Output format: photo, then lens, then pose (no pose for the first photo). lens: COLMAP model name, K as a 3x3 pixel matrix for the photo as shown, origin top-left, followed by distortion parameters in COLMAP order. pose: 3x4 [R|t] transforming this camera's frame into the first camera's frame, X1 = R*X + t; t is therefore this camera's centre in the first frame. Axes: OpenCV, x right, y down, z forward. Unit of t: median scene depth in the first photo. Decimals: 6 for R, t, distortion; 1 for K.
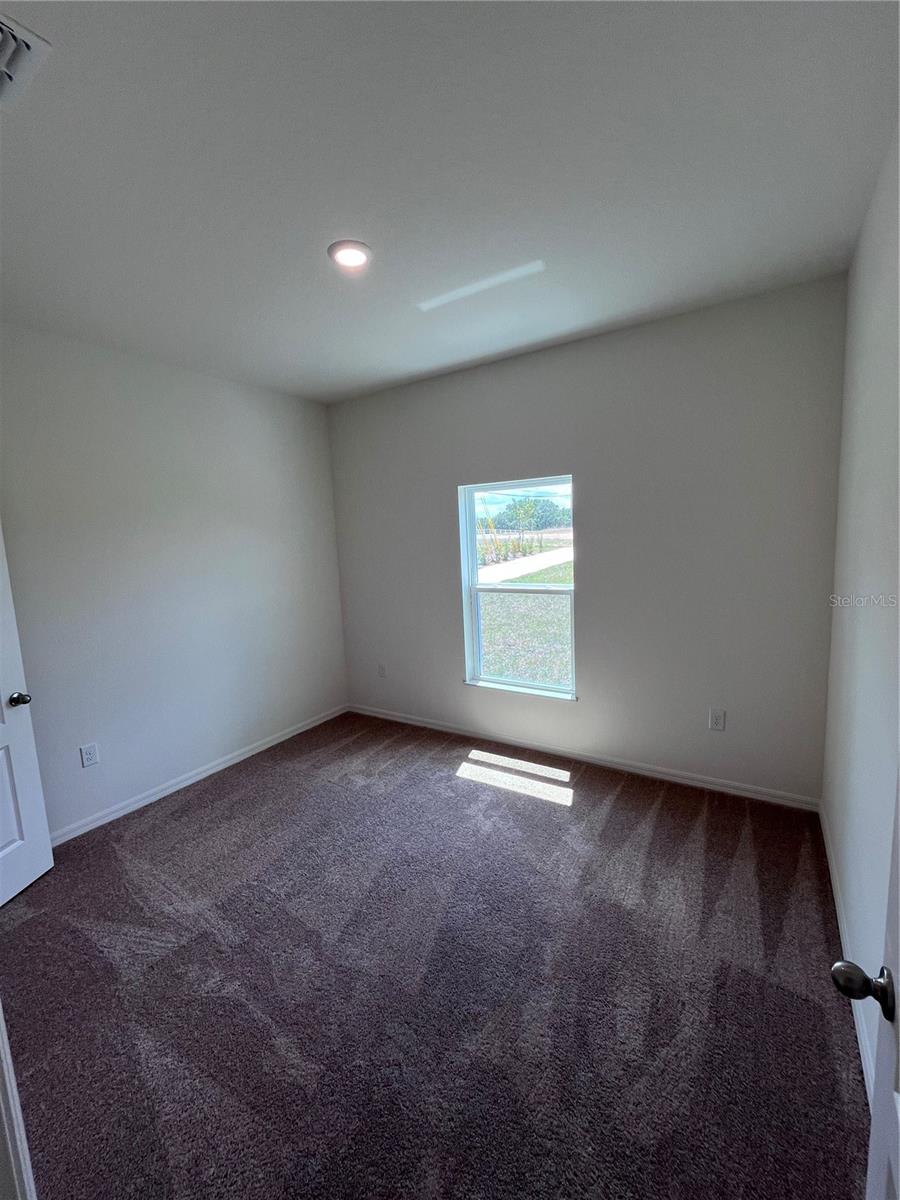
lens RADIAL K [[485.4, 0, 452.9], [0, 485.4, 597.6], [0, 0, 1]] dist [-0.002237, 0.000954]
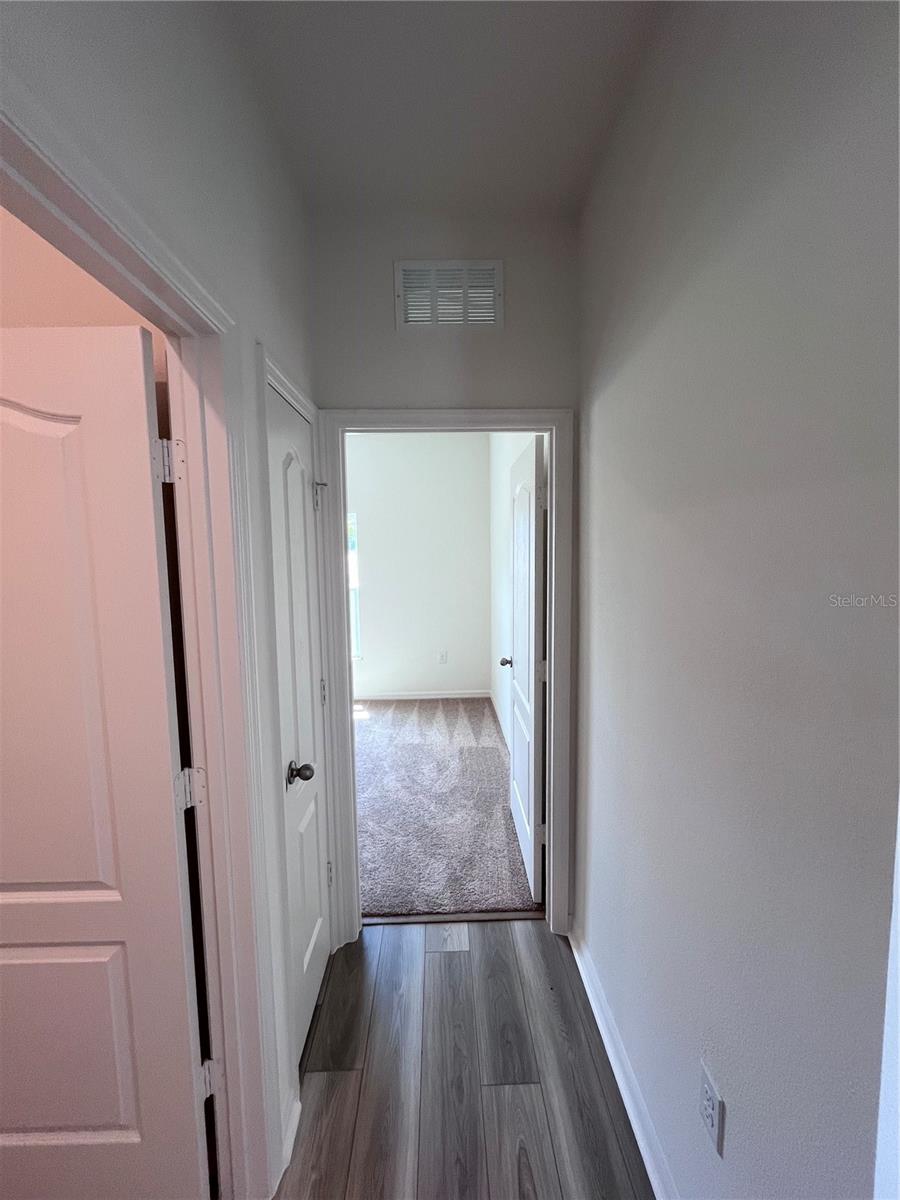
lens RADIAL K [[485.4, 0, 447.8], [0, 485.4, 598.2], [0, 0, 1]] dist [-0.002237, 0.000954]
pose [[0.831457, -0.022805, 0.555121, -0.553392], [0.051284, 0.998042, -0.035812, 0.134634], [-0.553217, 0.058244, 0.830998, -0.656582]]
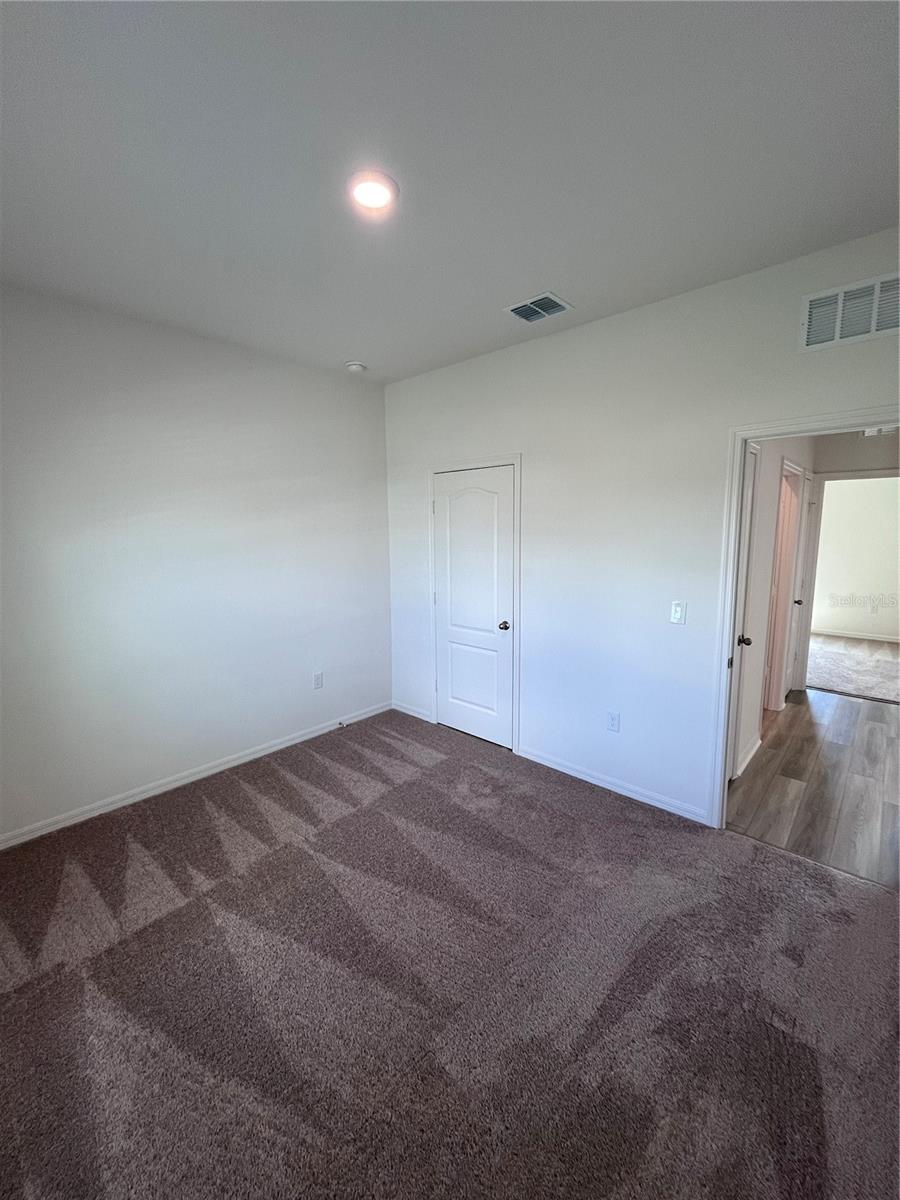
lens RADIAL K [[485.4, 0, 447.7], [0, 485.4, 597.0], [0, 0, 1]] dist [-0.002237, 0.000954]
pose [[0.983453, 0.059120, -0.171248, -1.439903], [-0.057658, 0.998245, 0.013503, 0.374380], [0.171745, -0.003405, 0.985135, -2.215644]]
